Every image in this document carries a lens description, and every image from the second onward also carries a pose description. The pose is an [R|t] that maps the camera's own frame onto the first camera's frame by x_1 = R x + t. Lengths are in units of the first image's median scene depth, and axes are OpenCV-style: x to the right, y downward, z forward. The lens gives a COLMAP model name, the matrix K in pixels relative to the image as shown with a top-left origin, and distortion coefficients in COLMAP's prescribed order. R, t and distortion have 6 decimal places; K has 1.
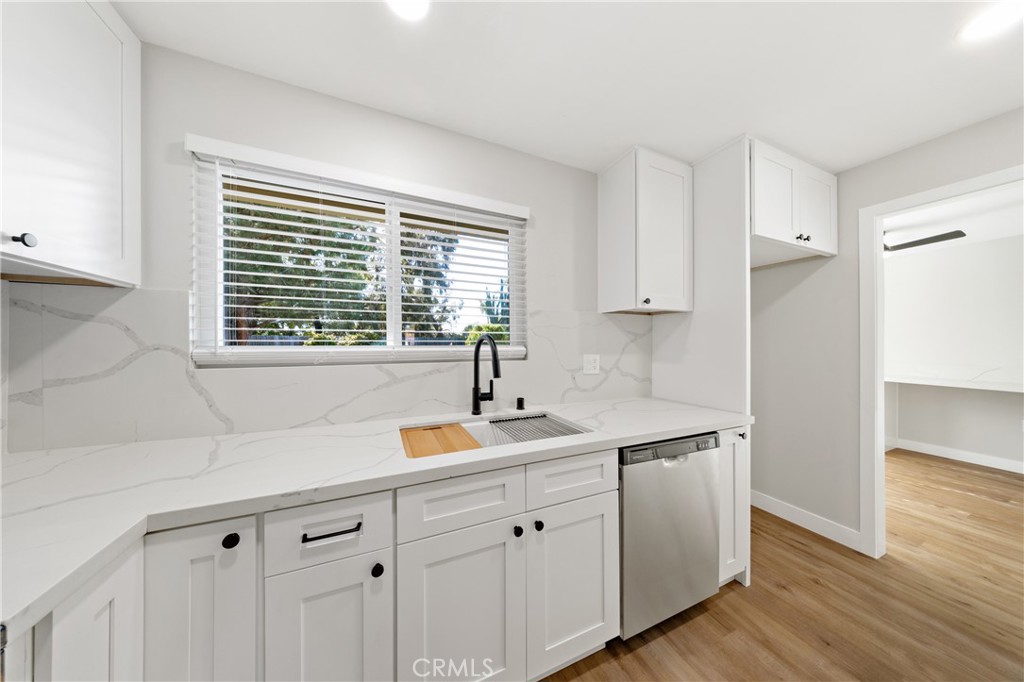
lens RADIAL K [[296.5, 0, 503.9], [0, 296.5, 344.6], [0, 0, 1]] dist [0.004941, -0.000587]
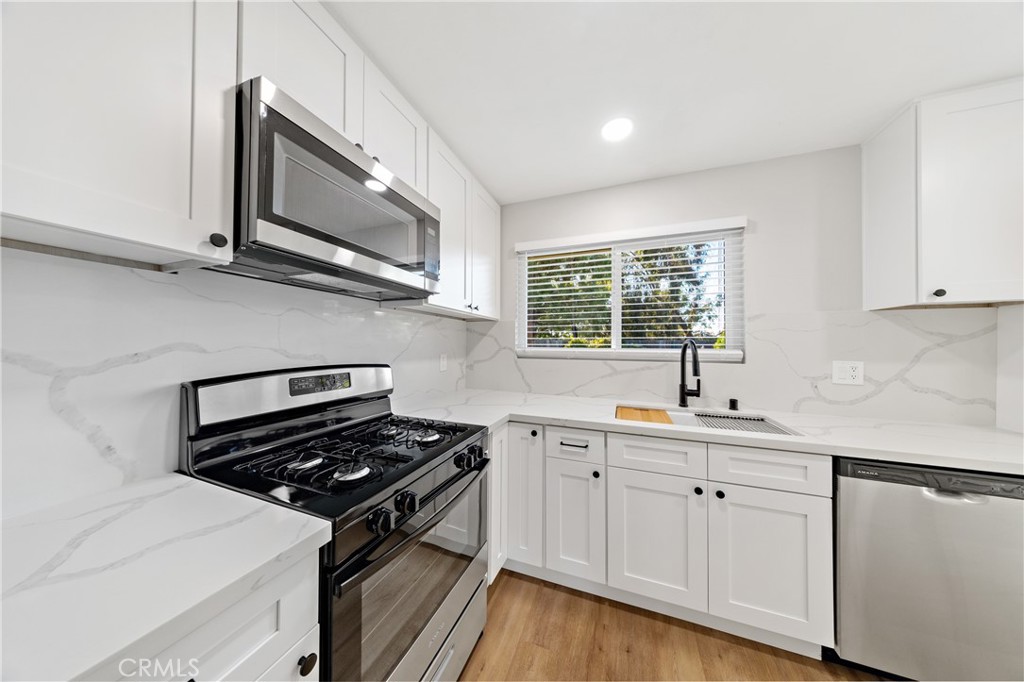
lens RADIAL K [[296.5, 0, 514.1], [0, 296.5, 336.0], [0, 0, 1]] dist [0.004941, -0.000587]
pose [[0.721382, -0.017682, -0.692311, 0.260685], [-0.008730, 0.999362, -0.034621, -0.000883], [0.692482, 0.031019, 0.720768, -0.359630]]
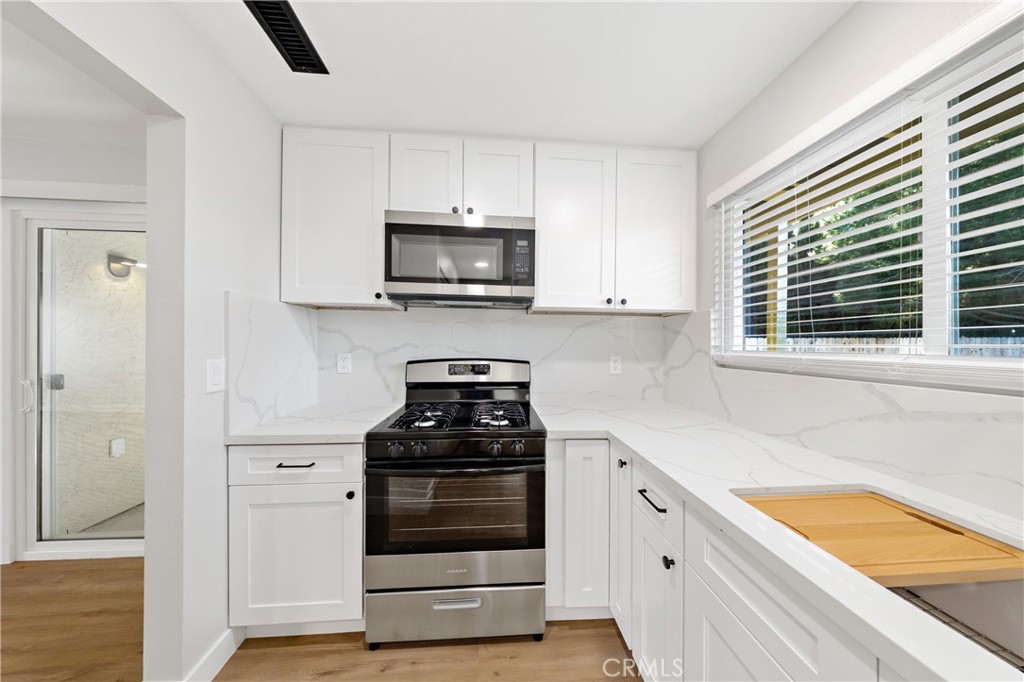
lens RADIAL K [[296.5, 0, 510.4], [0, 296.5, 341.2], [0, 0, 1]] dist [0.004941, -0.000587]
pose [[-0.331281, -0.017646, -0.943367, 0.428060], [-0.016811, 0.999777, -0.012797, -0.000813], [0.943382, 0.011620, -0.331504, 0.459485]]
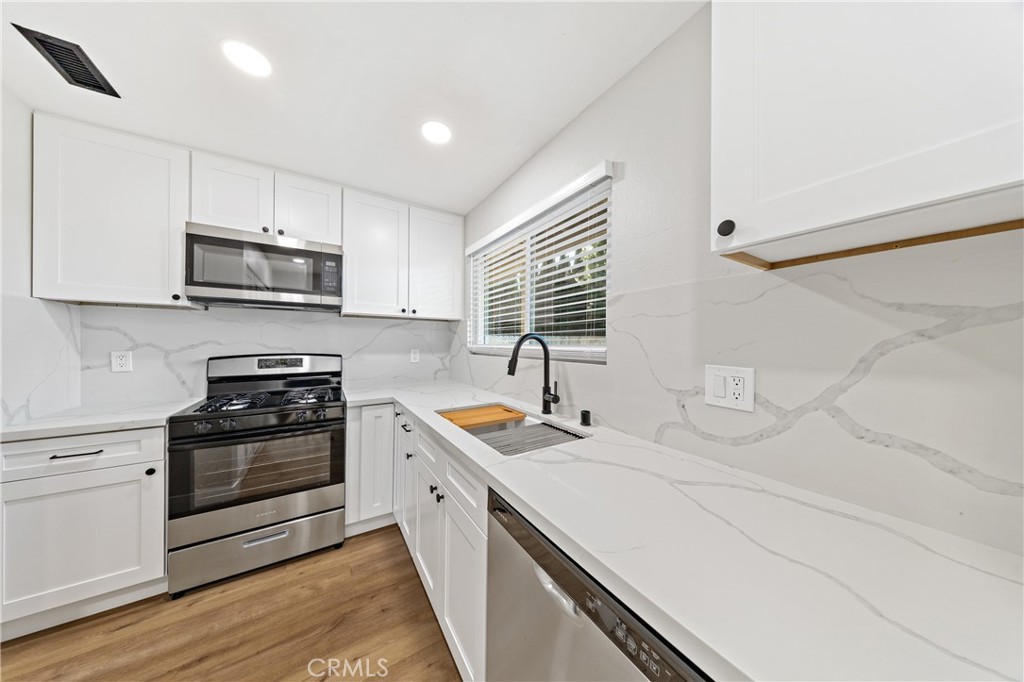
lens RADIAL K [[296.5, 0, 508.6], [0, 296.5, 337.2], [0, 0, 1]] dist [0.004941, -0.000587]
pose [[0.156780, -0.019113, -0.987449, 0.926560], [-0.008623, 0.999748, -0.020720, -0.000211], [0.987596, 0.011763, 0.156575, 0.756810]]
